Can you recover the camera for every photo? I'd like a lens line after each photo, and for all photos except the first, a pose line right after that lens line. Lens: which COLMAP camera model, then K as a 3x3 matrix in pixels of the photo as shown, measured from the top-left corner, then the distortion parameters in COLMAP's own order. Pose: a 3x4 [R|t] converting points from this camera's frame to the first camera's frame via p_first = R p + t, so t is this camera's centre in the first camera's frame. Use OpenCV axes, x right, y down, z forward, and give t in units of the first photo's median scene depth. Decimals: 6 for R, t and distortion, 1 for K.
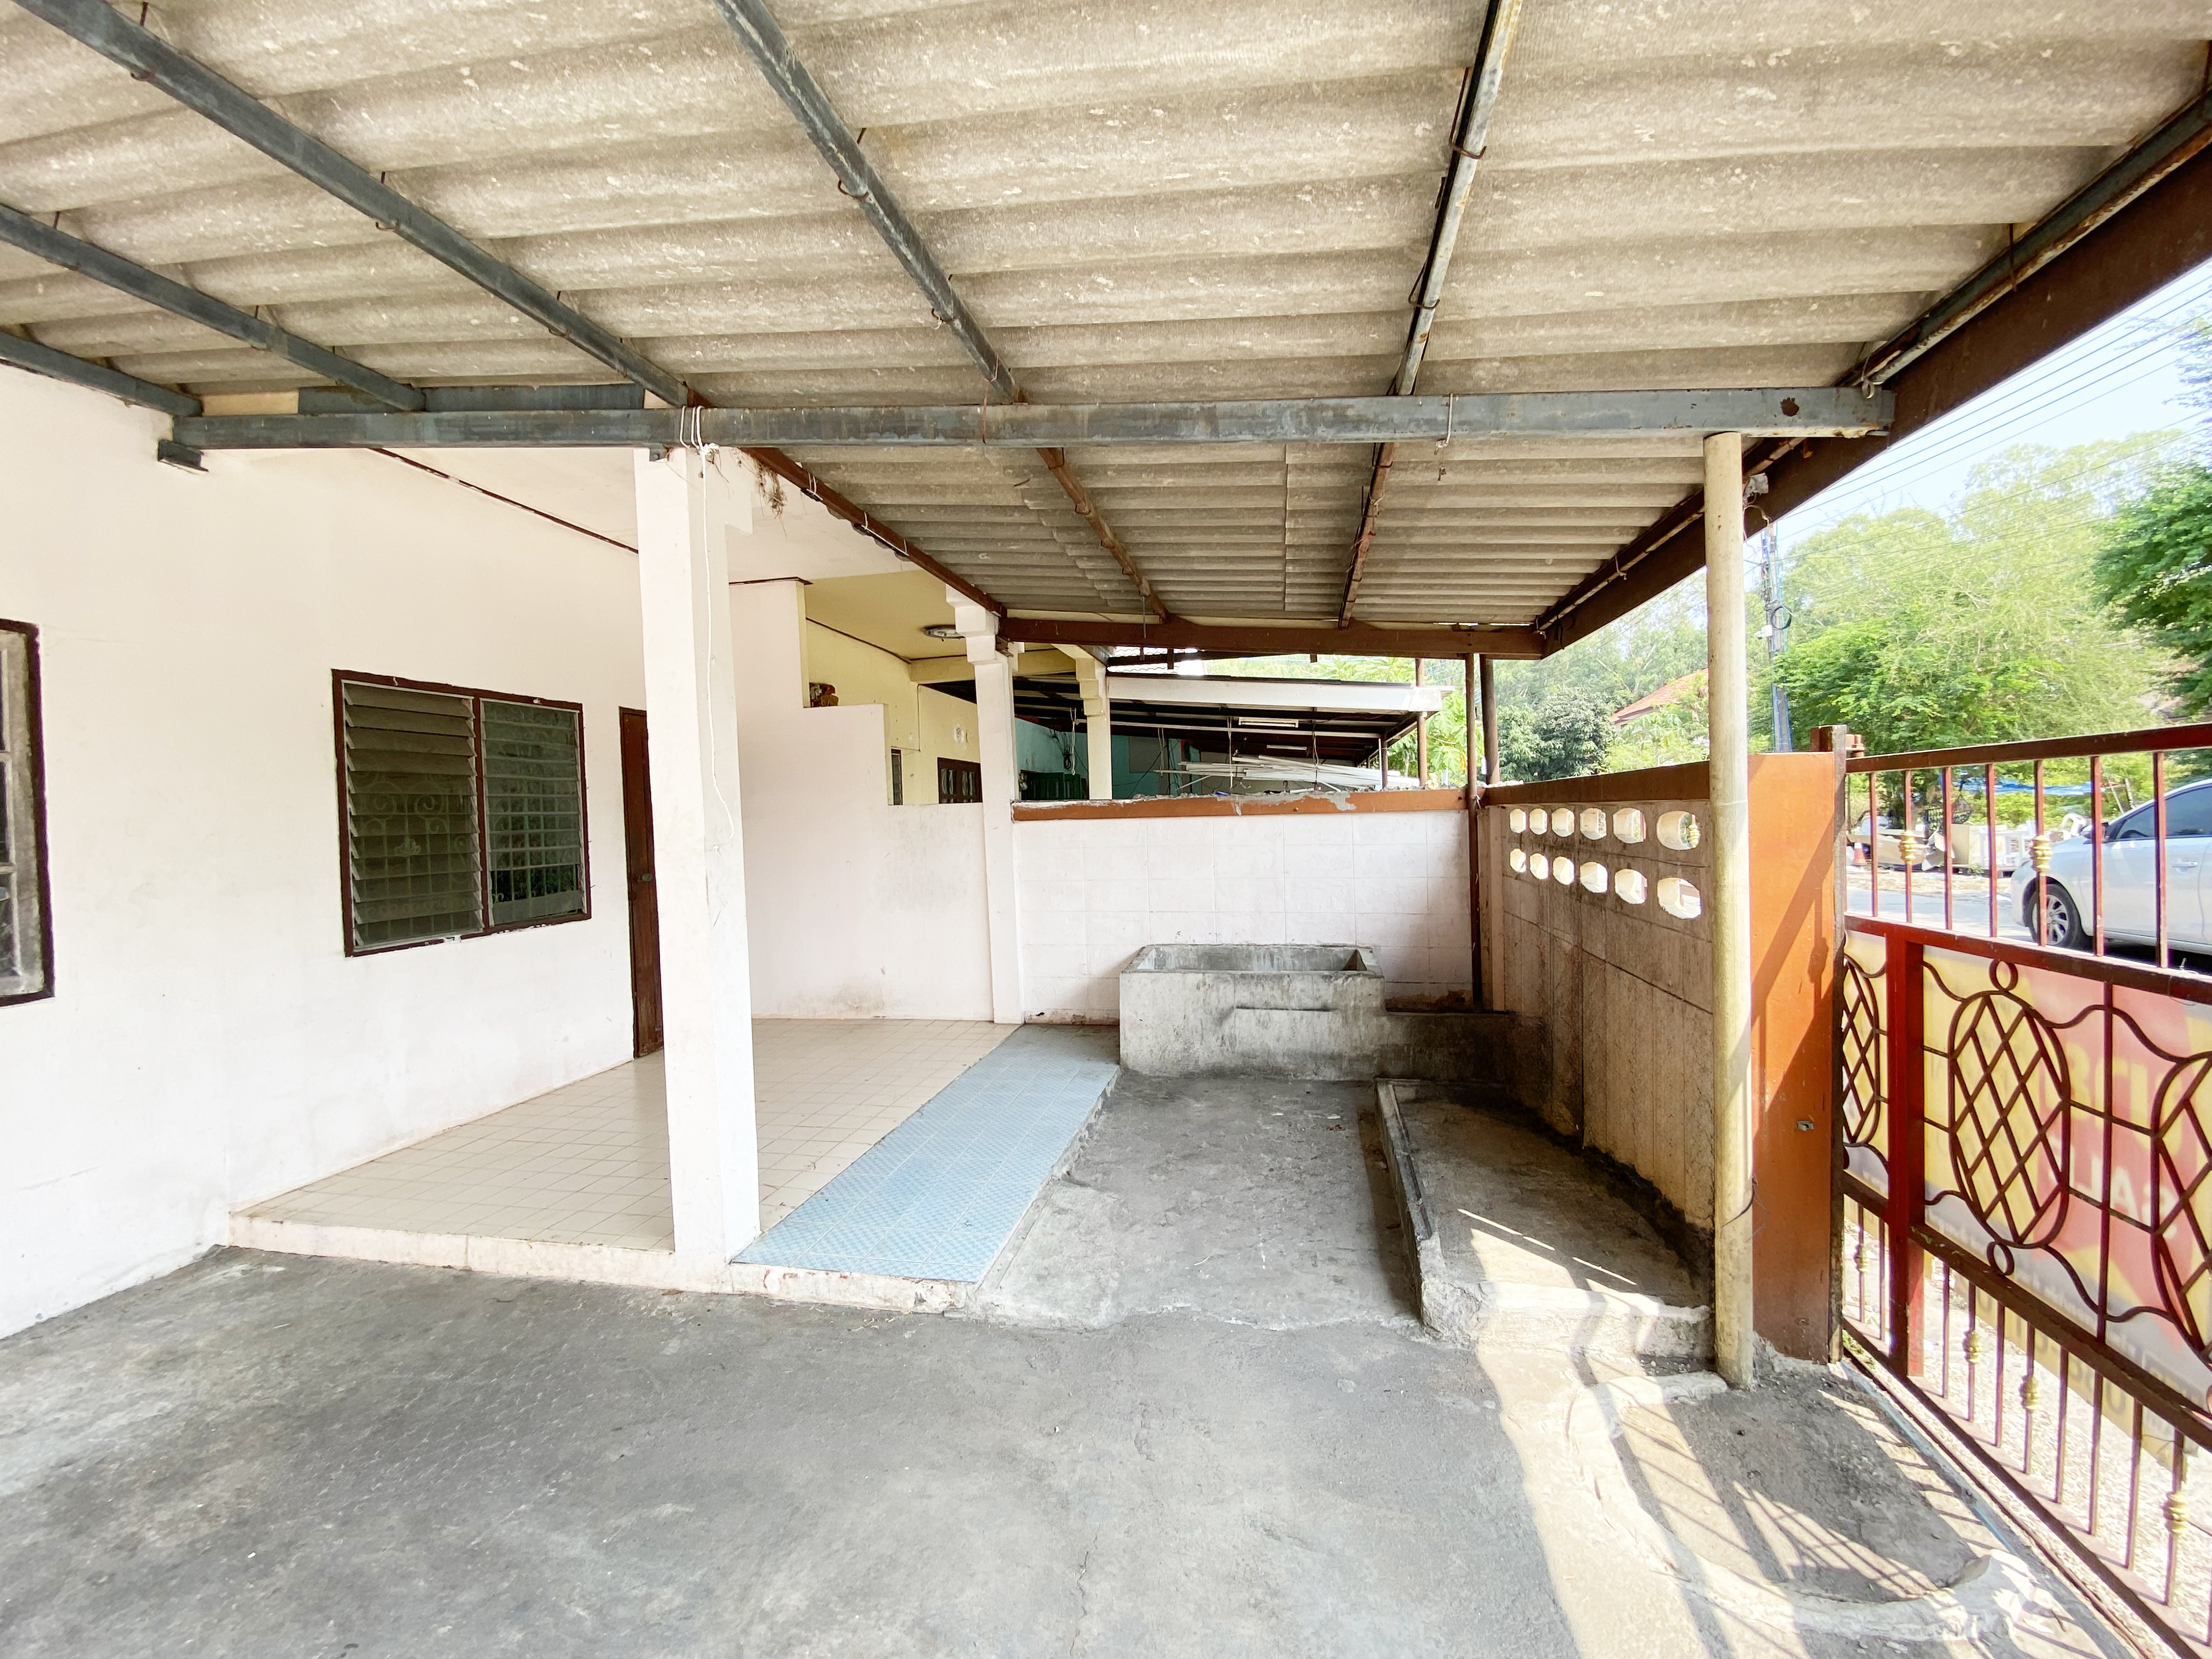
lens RADIAL K [[901.8, 0, 1103.9], [0, 901.8, 827.7], [0, 0, 1]] dist [0.043601, -0.033094]
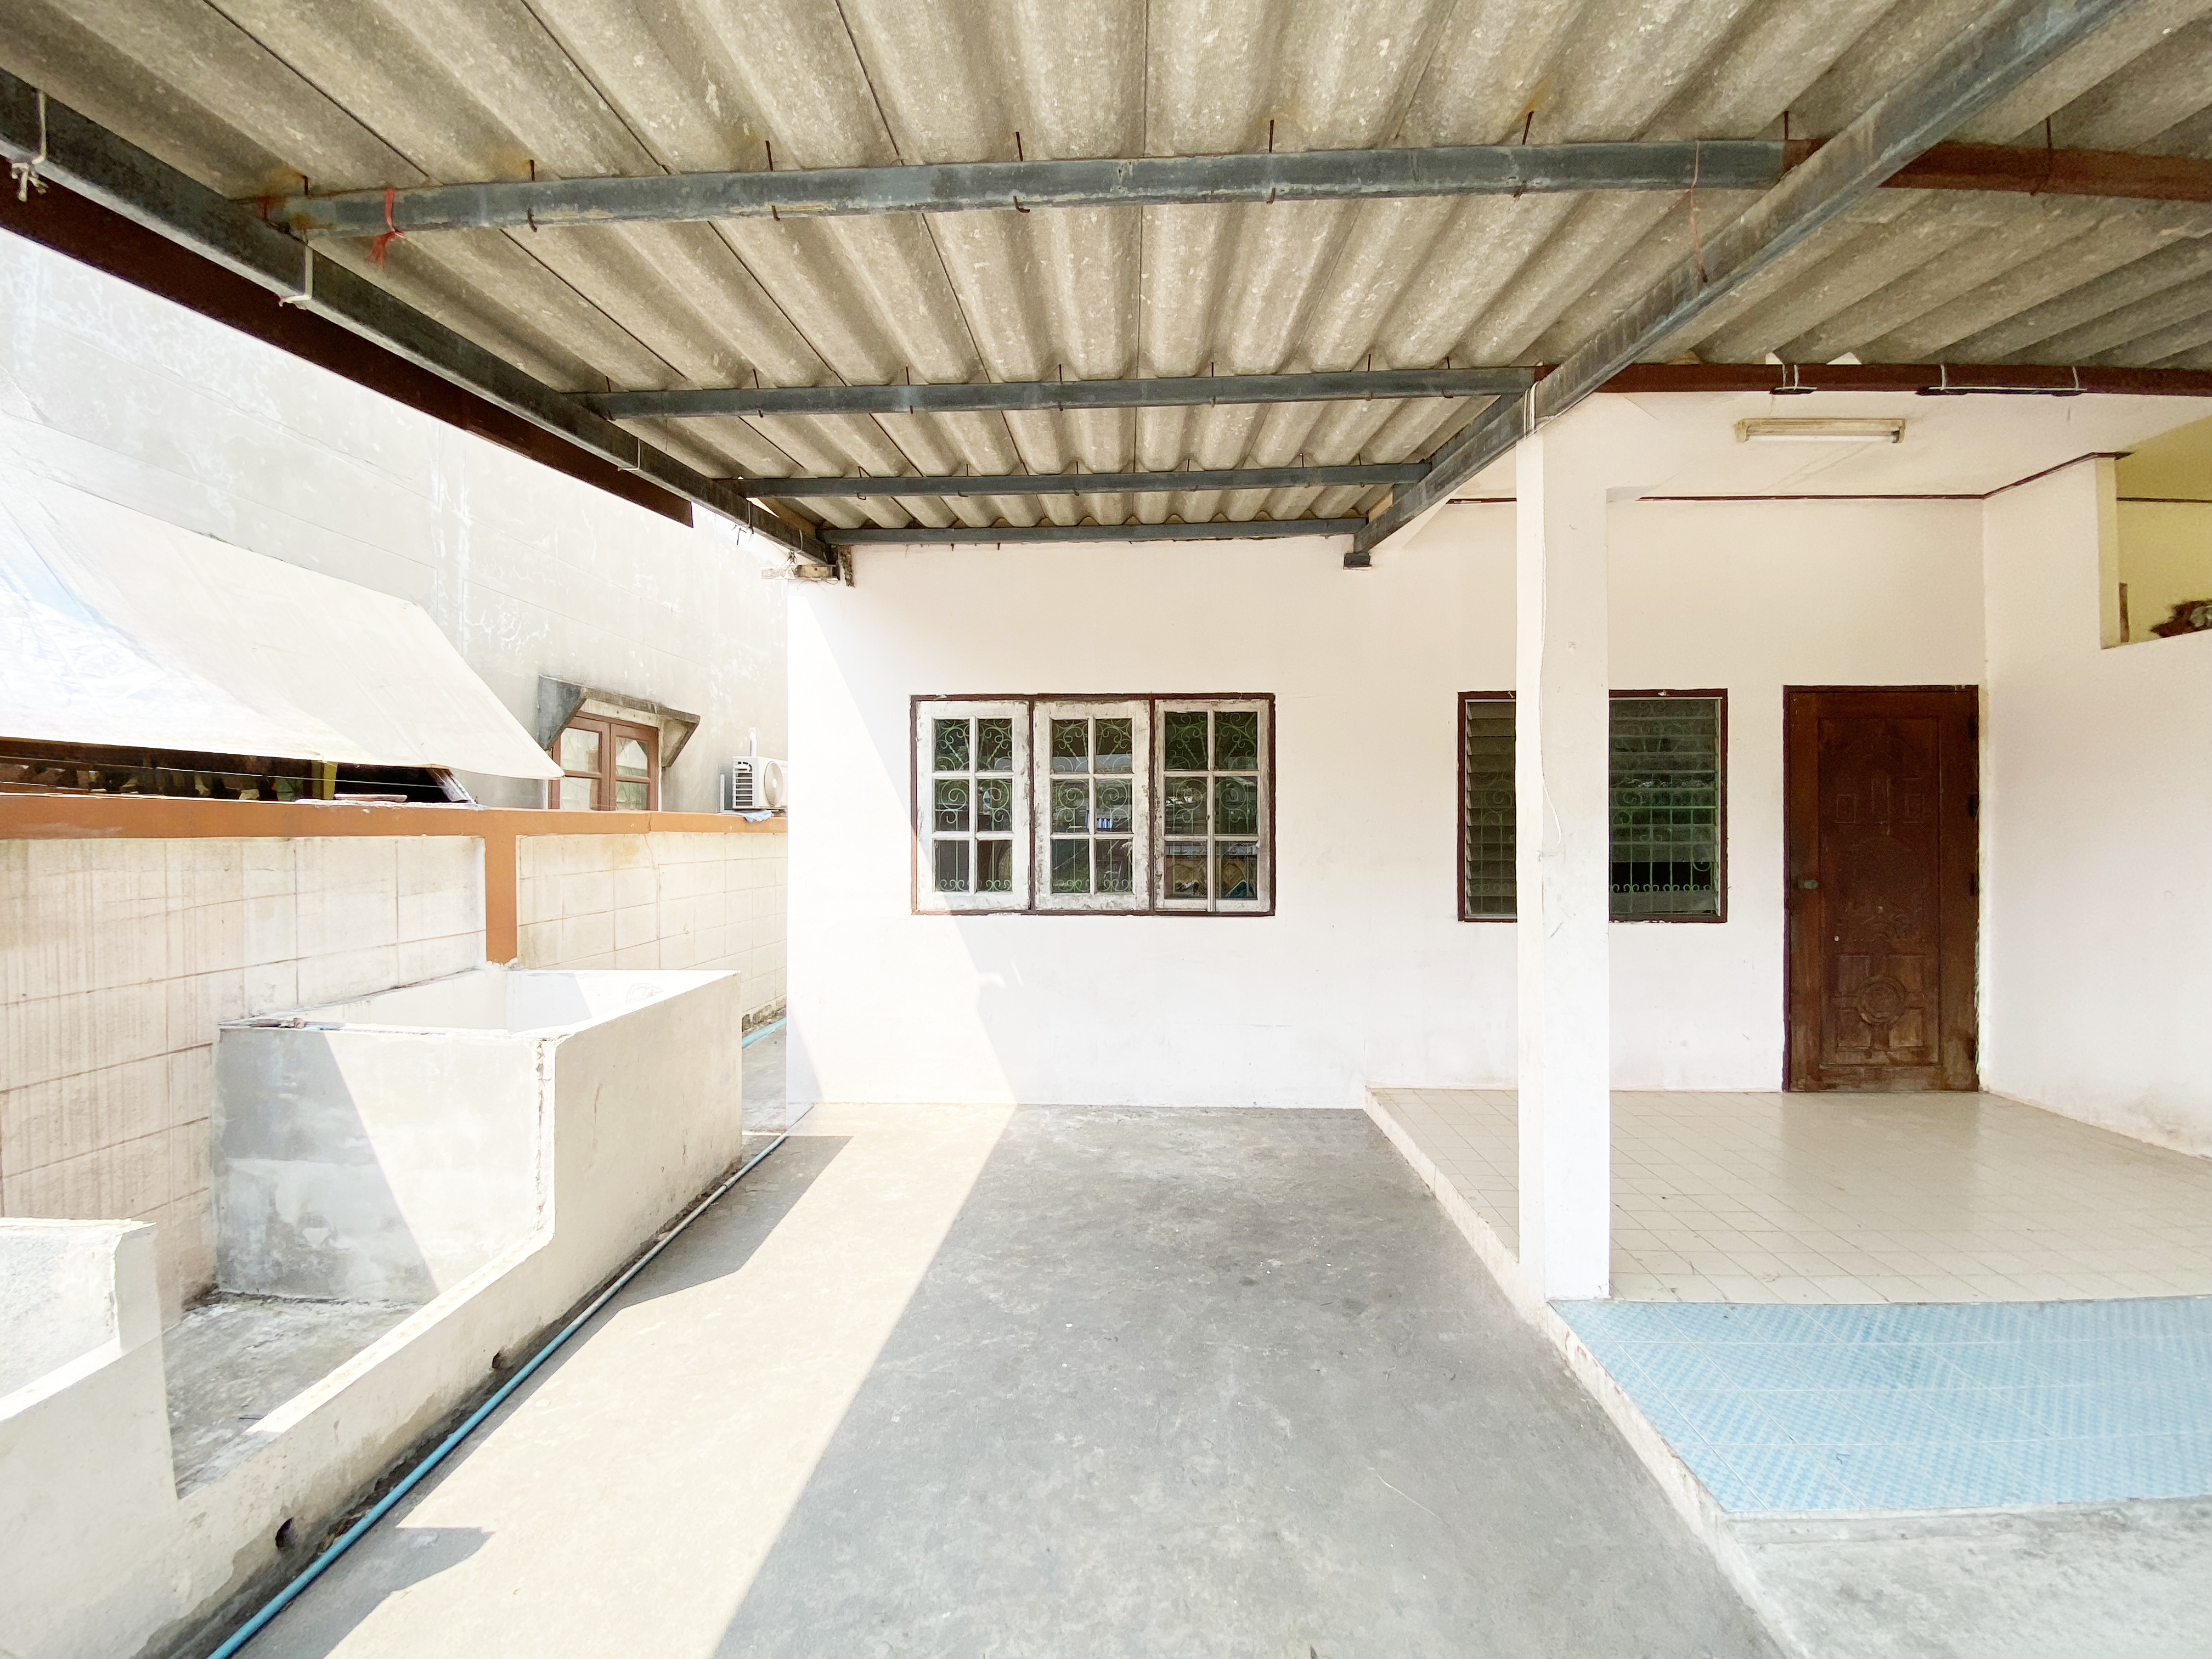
lens RADIAL K [[901.8, 0, 1103.9], [0, 901.8, 827.7], [0, 0, 1]] dist [0.043601, -0.033094]
pose [[0.173765, 0.038355, -0.984040, 0.313445], [-0.019846, 0.999175, 0.035441, -0.021831], [0.984587, 0.013371, 0.174383, 0.300505]]
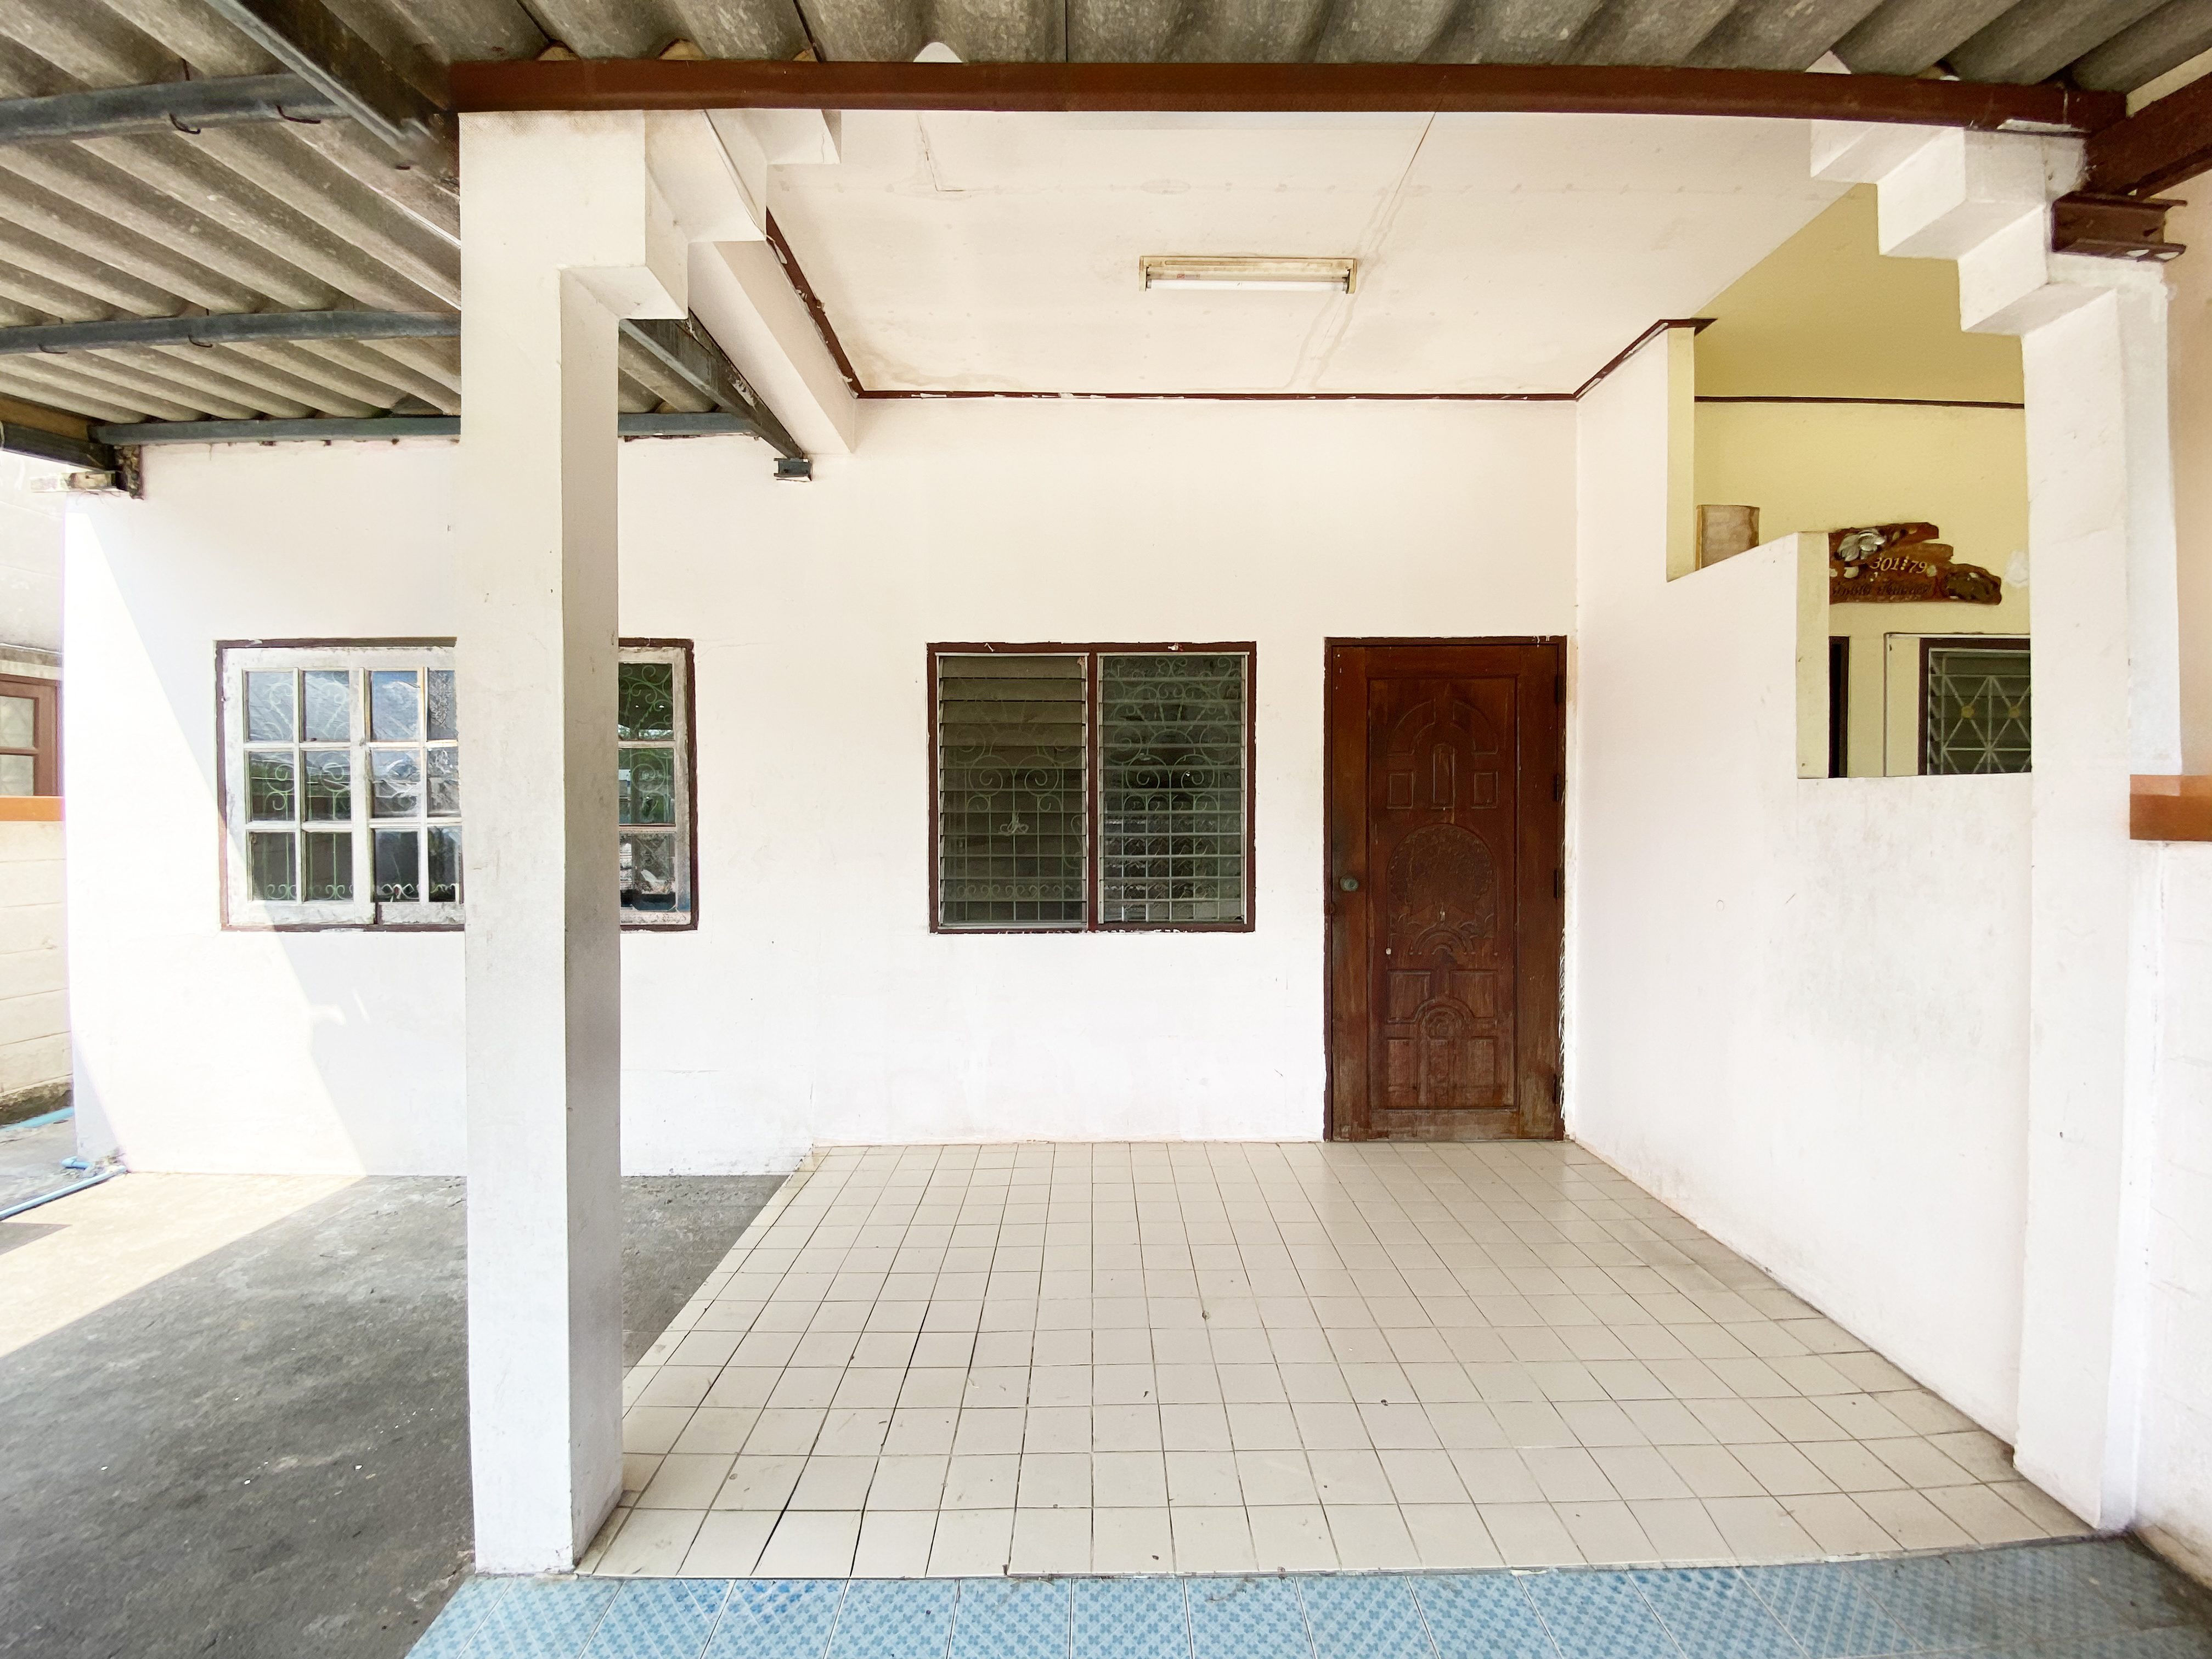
lens RADIAL K [[901.8, 0, 1103.9], [0, 901.8, 827.7], [0, 0, 1]] dist [0.043601, -0.033094]
pose [[0.214388, 0.055455, -0.975173, 0.165510], [-0.020106, 0.998426, 0.052357, -0.028687], [0.976542, 0.008382, 0.215166, 0.977785]]
